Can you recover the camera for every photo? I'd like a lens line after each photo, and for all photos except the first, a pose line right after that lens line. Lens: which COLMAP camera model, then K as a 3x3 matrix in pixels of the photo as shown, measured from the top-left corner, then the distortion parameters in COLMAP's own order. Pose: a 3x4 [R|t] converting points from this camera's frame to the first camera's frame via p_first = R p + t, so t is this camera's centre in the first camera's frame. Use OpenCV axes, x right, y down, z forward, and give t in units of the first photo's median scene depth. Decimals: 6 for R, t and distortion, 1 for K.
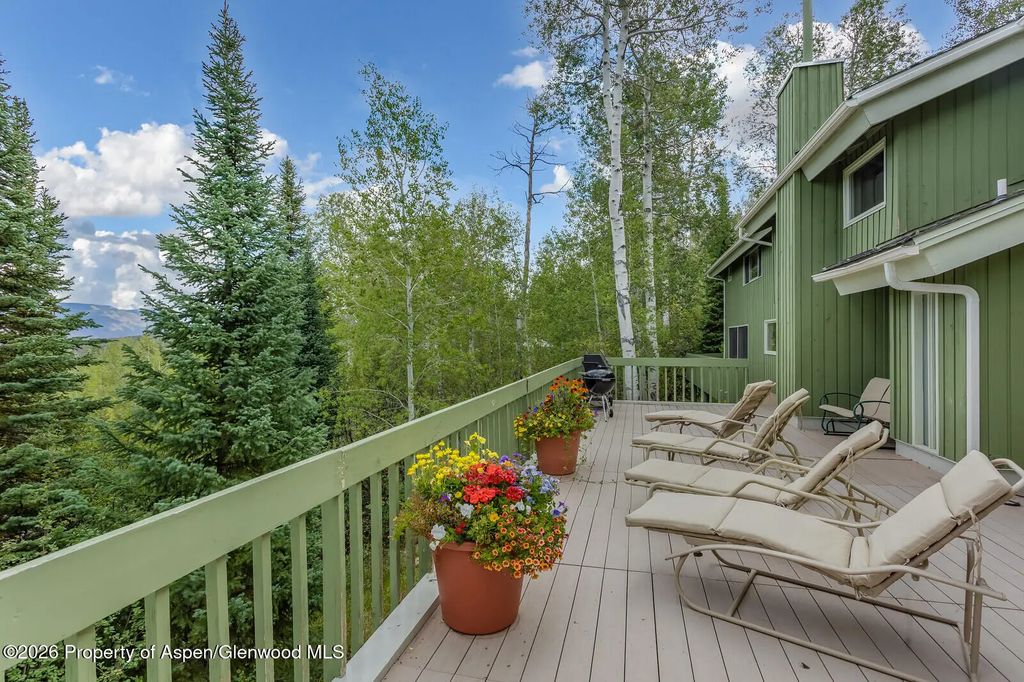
lens RADIAL K [[495.3, 0, 515.8], [0, 495.3, 332.5], [0, 0, 1]] dist [0.005039, 0.000919]
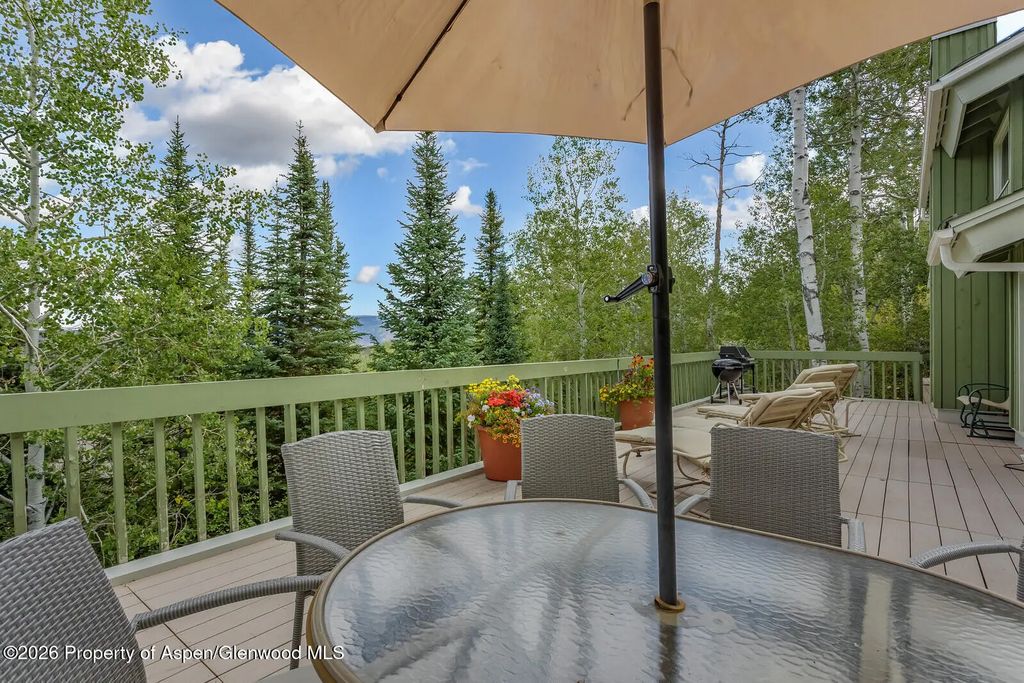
lens RADIAL K [[495.3, 0, 515.8], [0, 495.3, 333.0], [0, 0, 1]] dist [0.005039, 0.000919]
pose [[0.908257, -0.009448, -0.418307, 0.267797], [0.006379, 0.999942, -0.008735, 0.032193], [0.418365, 0.005265, 0.908264, -0.219076]]
